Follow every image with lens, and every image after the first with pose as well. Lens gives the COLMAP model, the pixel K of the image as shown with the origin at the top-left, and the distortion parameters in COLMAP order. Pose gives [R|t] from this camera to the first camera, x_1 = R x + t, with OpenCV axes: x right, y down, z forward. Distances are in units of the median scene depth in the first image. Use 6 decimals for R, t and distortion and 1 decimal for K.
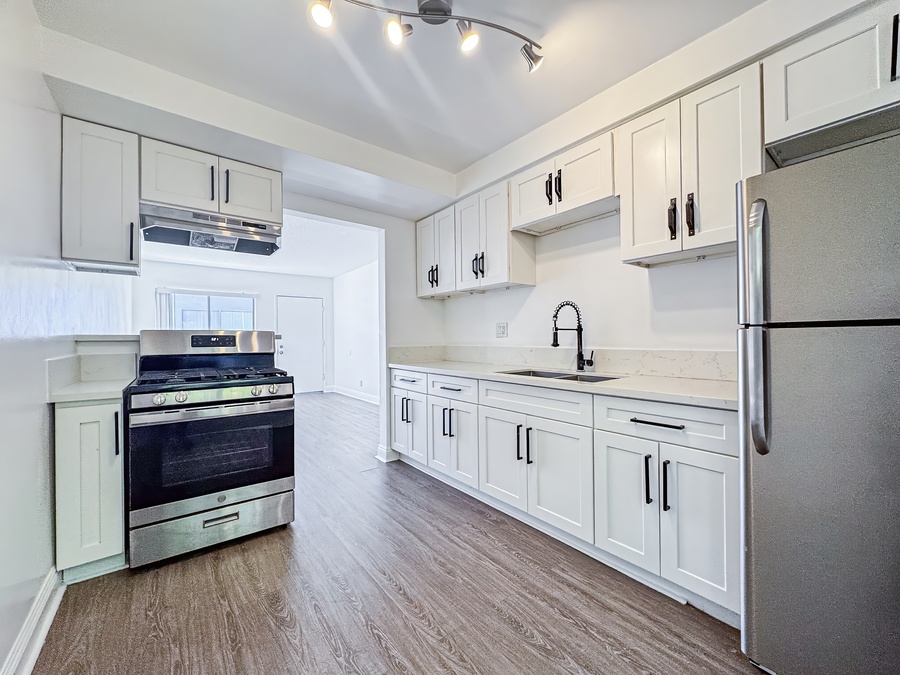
lens RADIAL K [[362.2, 0, 450.0], [0, 362.2, 337.5], [0, 0, 1]] dist [-0.000102, -0.000043]
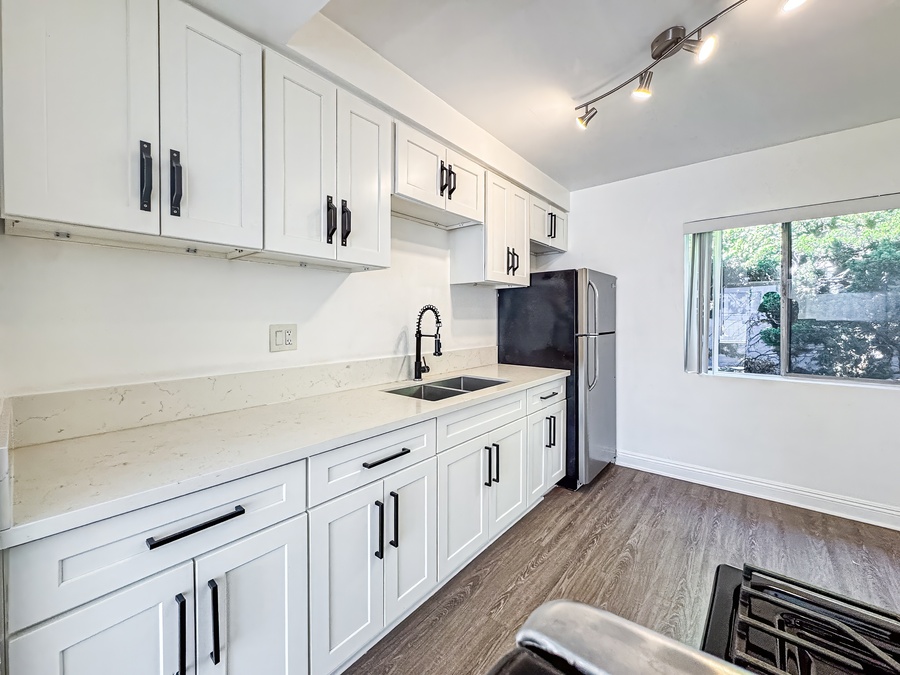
lens RADIAL K [[361.6, 0, 457.3], [0, 361.6, 324.5], [0, 0, 1]] dist [-0.000399, 0.000206]
pose [[-0.215930, -0.006972, 0.976384, -0.626889], [0.001883, 0.999970, 0.007556, -0.062073], [-0.976407, 0.003470, -0.215910, 1.211399]]
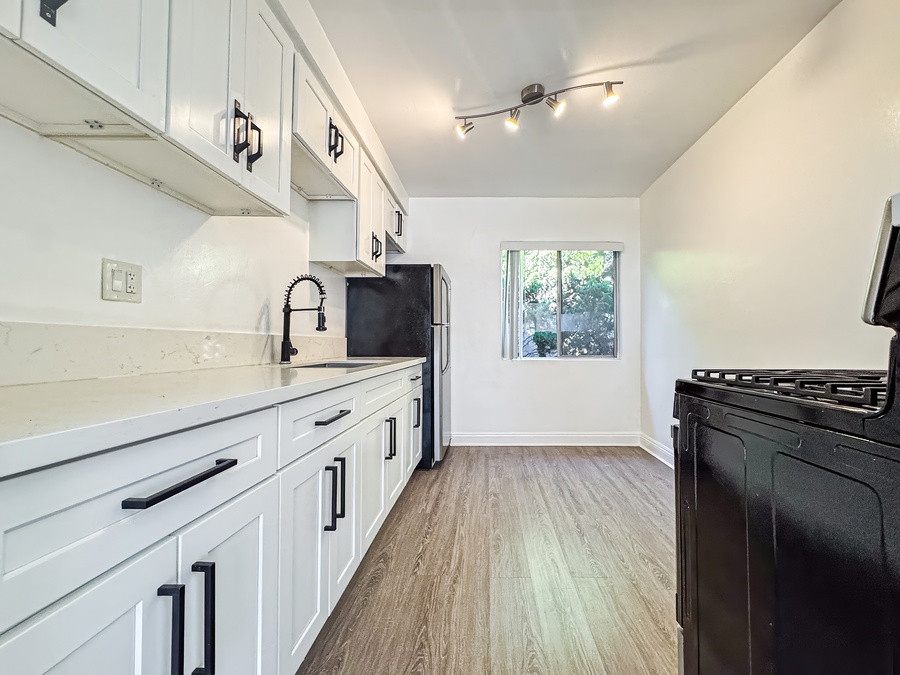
lens RADIAL K [[371.1, 0, 484.1], [0, 371.1, 336.3], [0, 0, 1]] dist [-0.000437, -0.000034]
pose [[-0.777666, 0.020791, 0.628334, -0.528489], [0.003673, 0.999586, -0.028530, 0.065138], [-0.628667, -0.019879, -0.777420, 1.490985]]
